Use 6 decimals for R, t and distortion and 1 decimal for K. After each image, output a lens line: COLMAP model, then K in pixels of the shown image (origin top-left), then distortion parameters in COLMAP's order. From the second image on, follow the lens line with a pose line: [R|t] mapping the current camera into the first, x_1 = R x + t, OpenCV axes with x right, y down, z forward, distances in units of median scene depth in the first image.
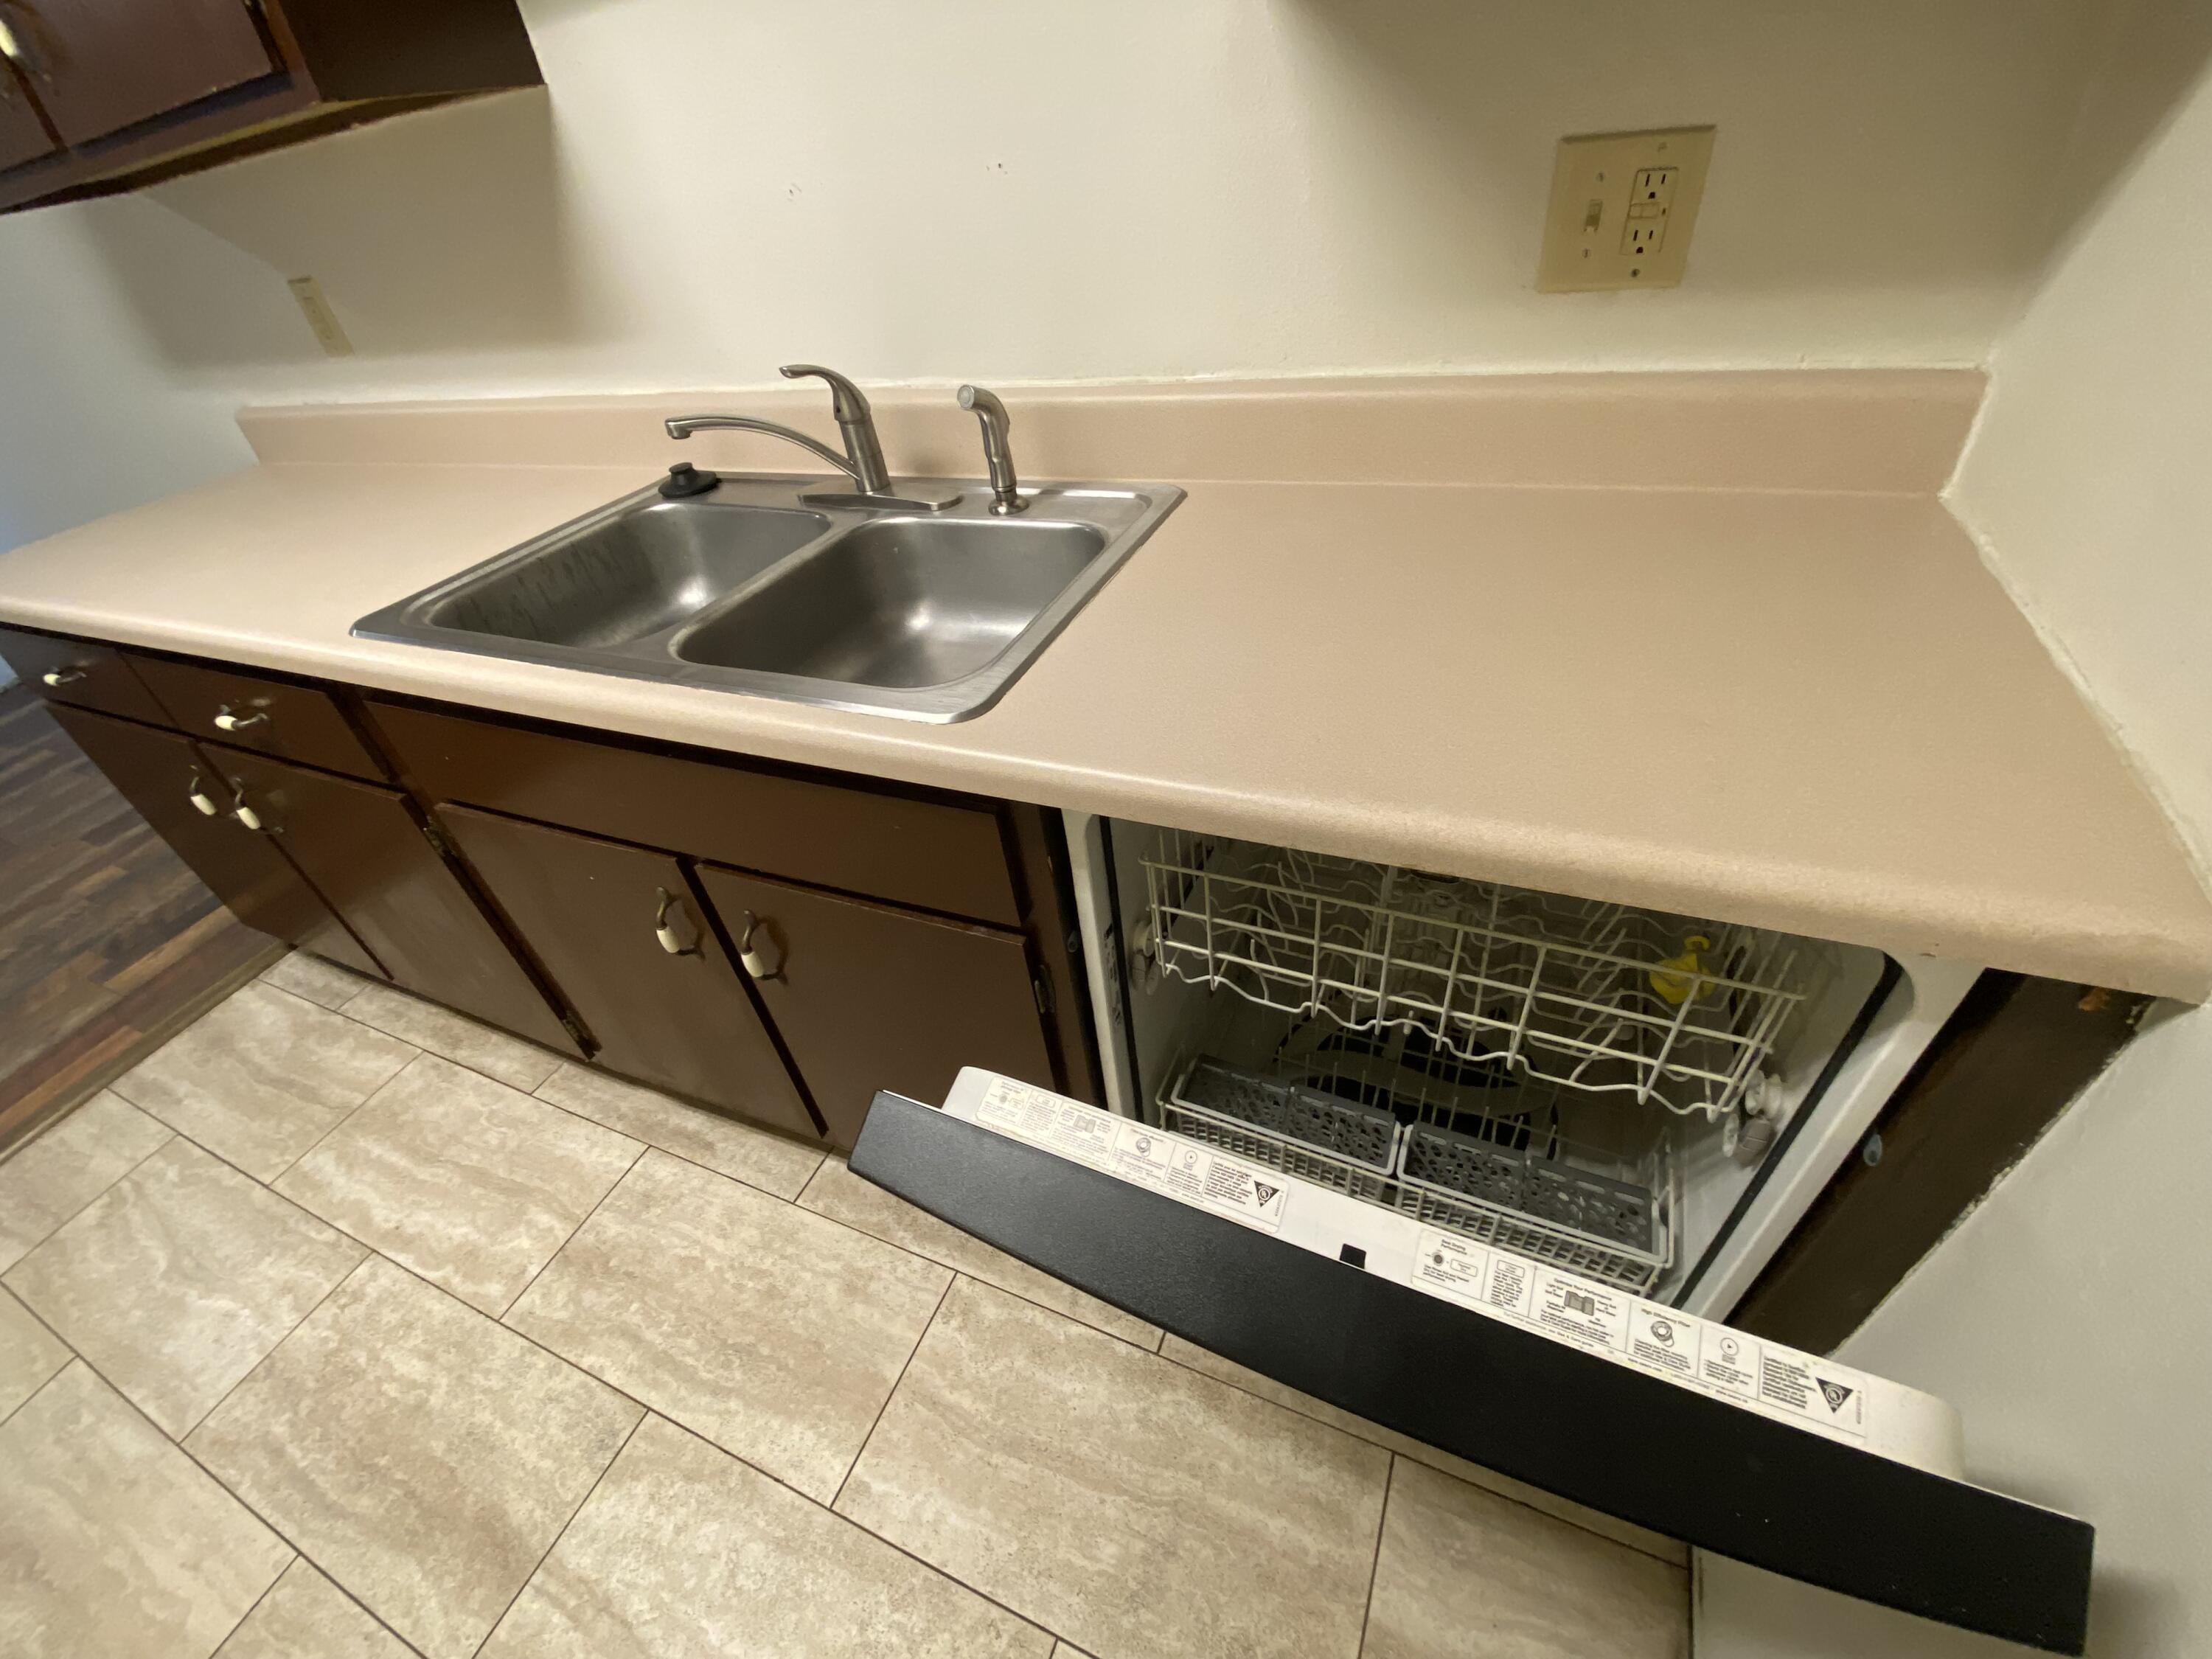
lens RADIAL K [[891.7, 0, 1106.0], [0, 891.7, 829.5], [0, 0, 1]] dist [0.019246, -0.021058]
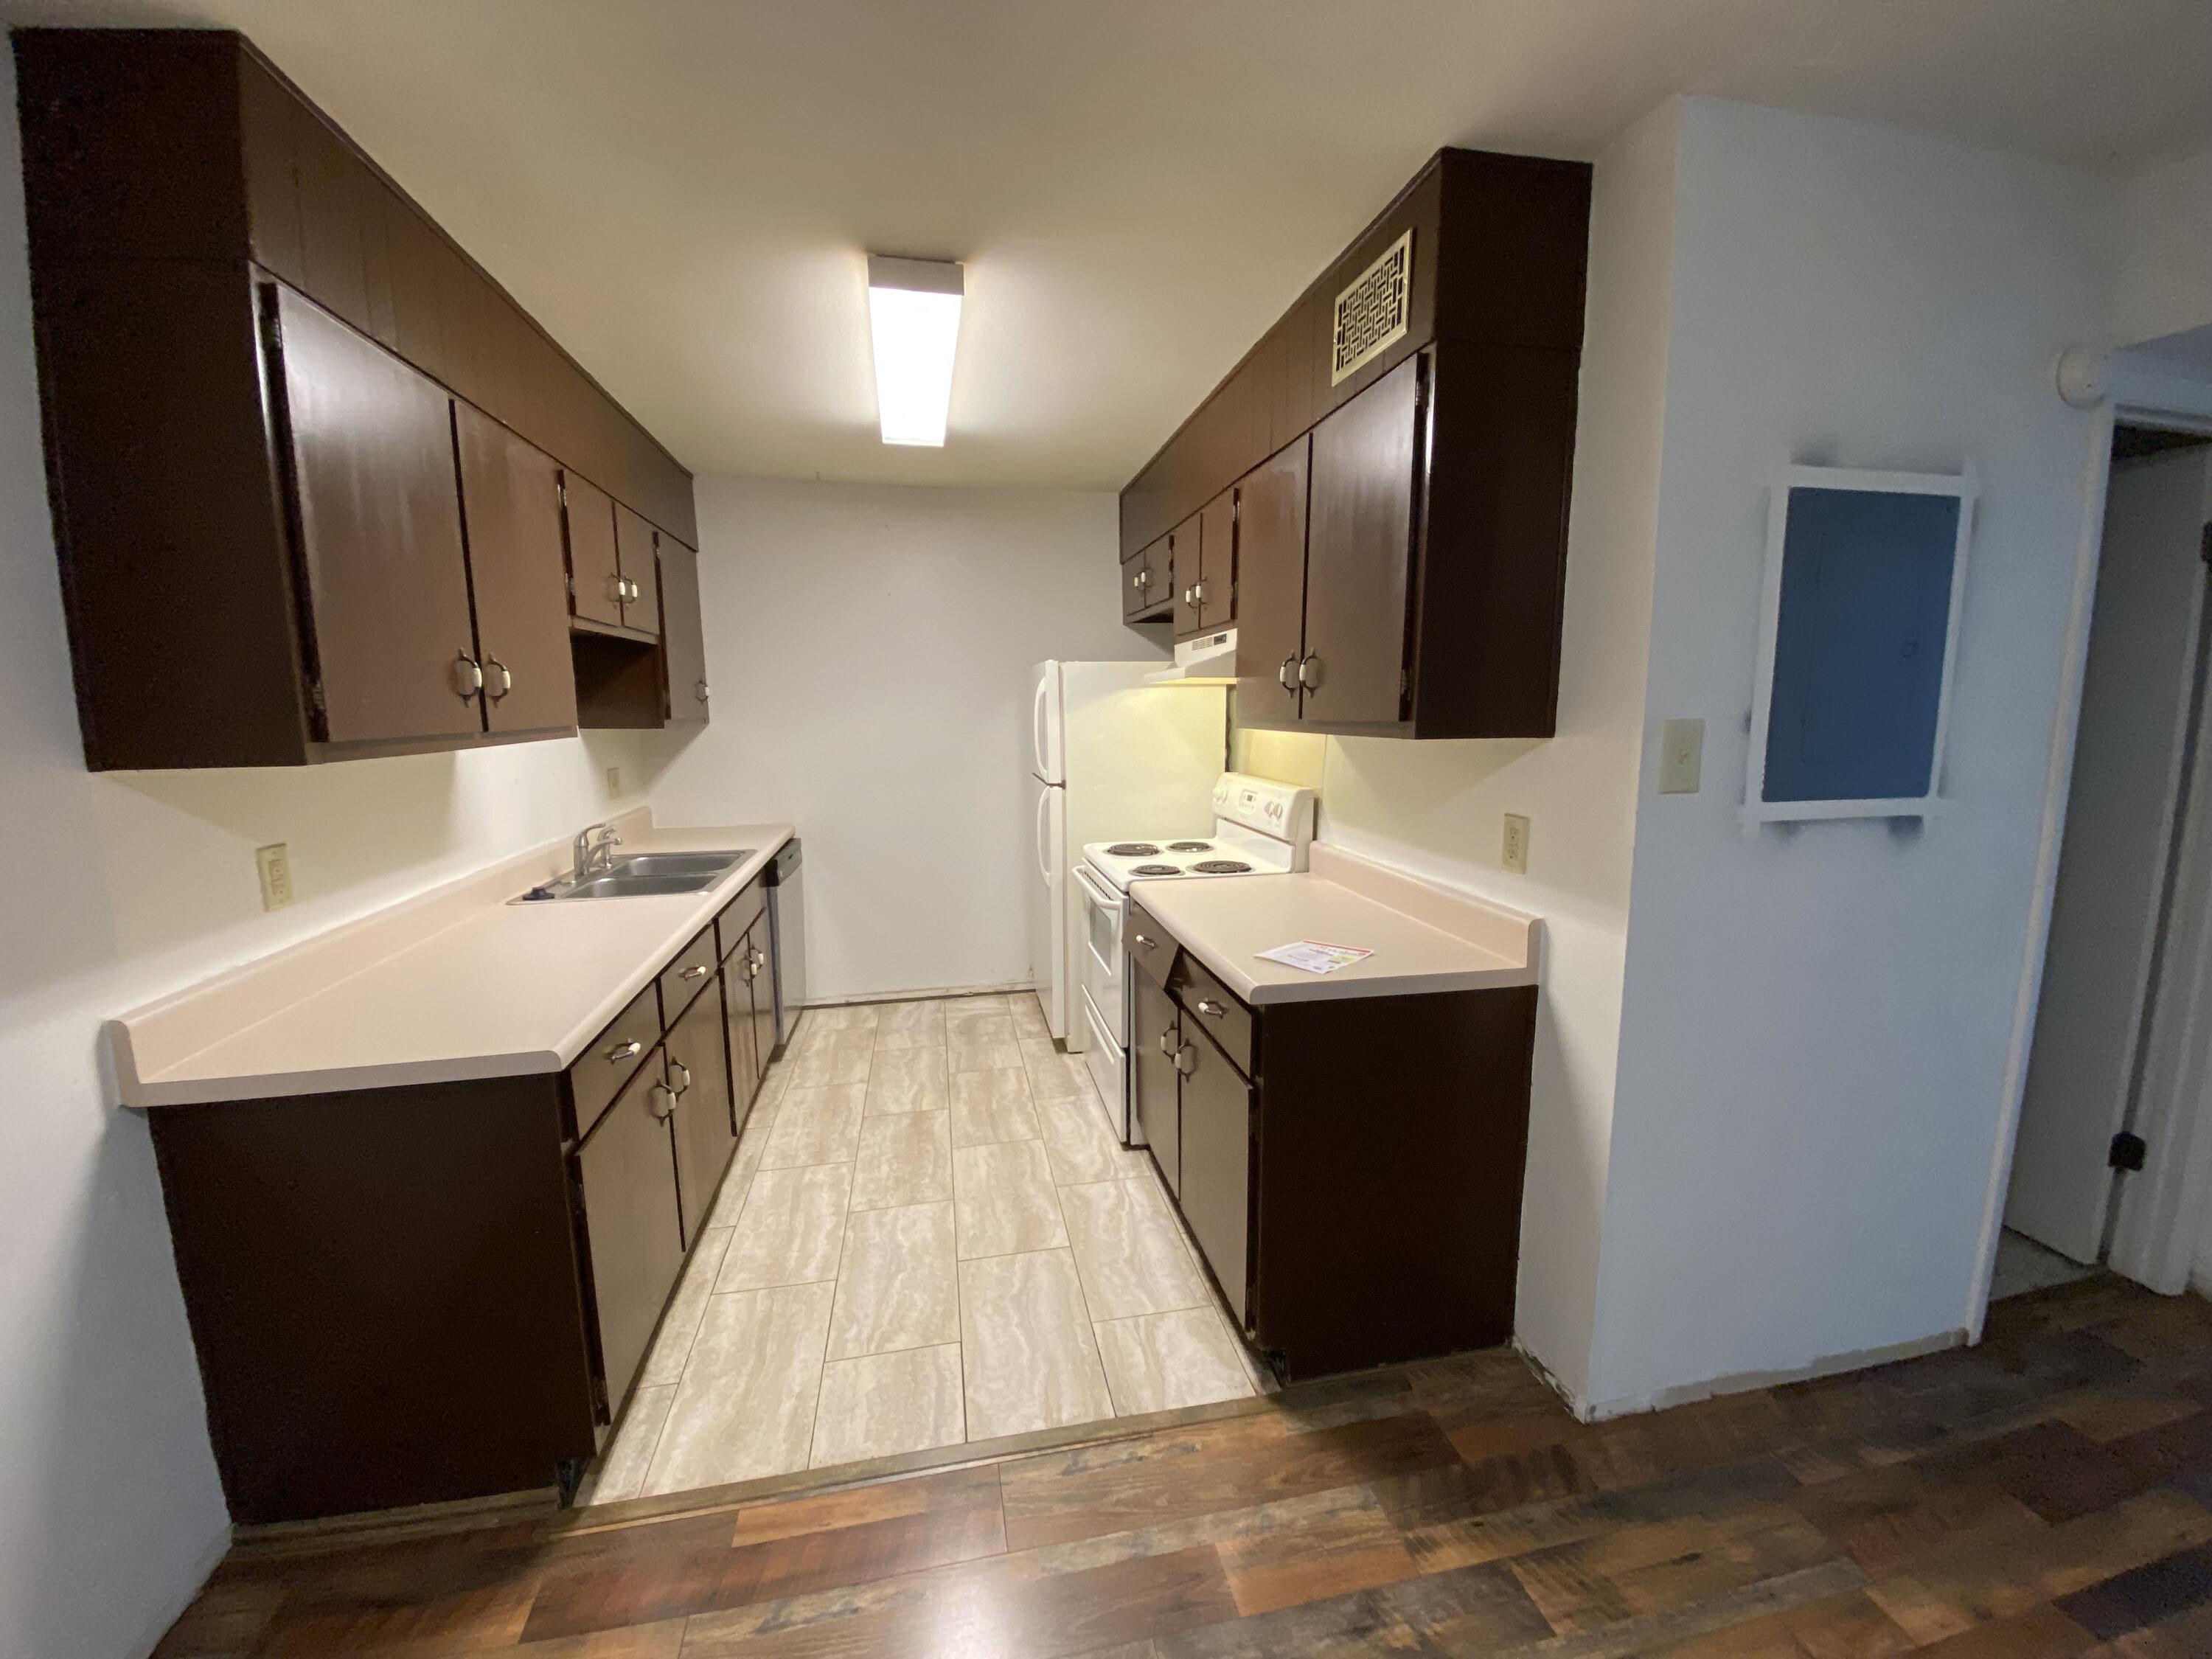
lens RADIAL K [[891.7, 0, 1106.0], [0, 891.7, 829.5], [0, 0, 1]] dist [0.019246, -0.021058]
pose [[-0.559606, -0.011321, 0.828682, -2.537905], [0.574578, 0.715283, 0.397782, -0.496610], [-0.597245, 0.698743, -0.393772, 0.828076]]
